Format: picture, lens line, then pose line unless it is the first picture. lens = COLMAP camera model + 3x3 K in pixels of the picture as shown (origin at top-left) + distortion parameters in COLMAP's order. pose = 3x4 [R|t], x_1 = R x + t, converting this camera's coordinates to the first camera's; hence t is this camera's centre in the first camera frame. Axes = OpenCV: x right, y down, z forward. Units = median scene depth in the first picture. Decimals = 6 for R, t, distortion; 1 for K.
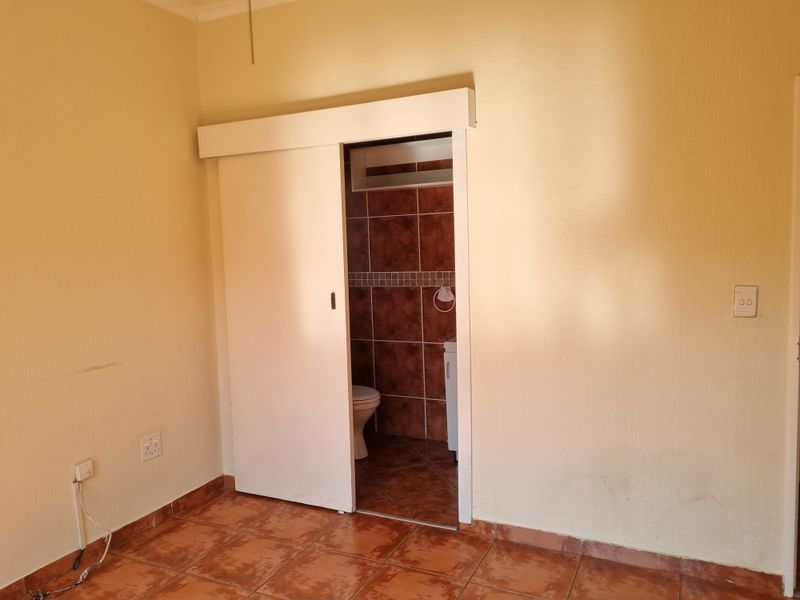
lens RADIAL K [[599.3, 0, 400.9], [0, 599.3, 300.7], [0, 0, 1]] dist [0.013233, -0.006915]
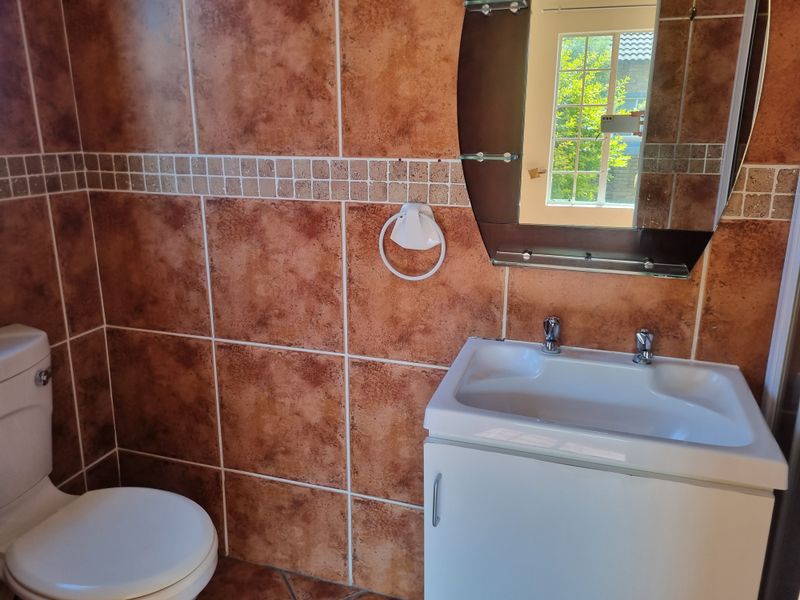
lens RADIAL K [[617.5, 0, 401.4], [0, 617.5, 294.9], [0, 0, 1]] dist [0.035835, 0.000464]
pose [[0.988868, 0.000682, 0.148792, 0.013731], [-0.024304, 0.987300, 0.156999, -0.026854], [-0.146795, -0.158867, 0.976326, 0.623244]]
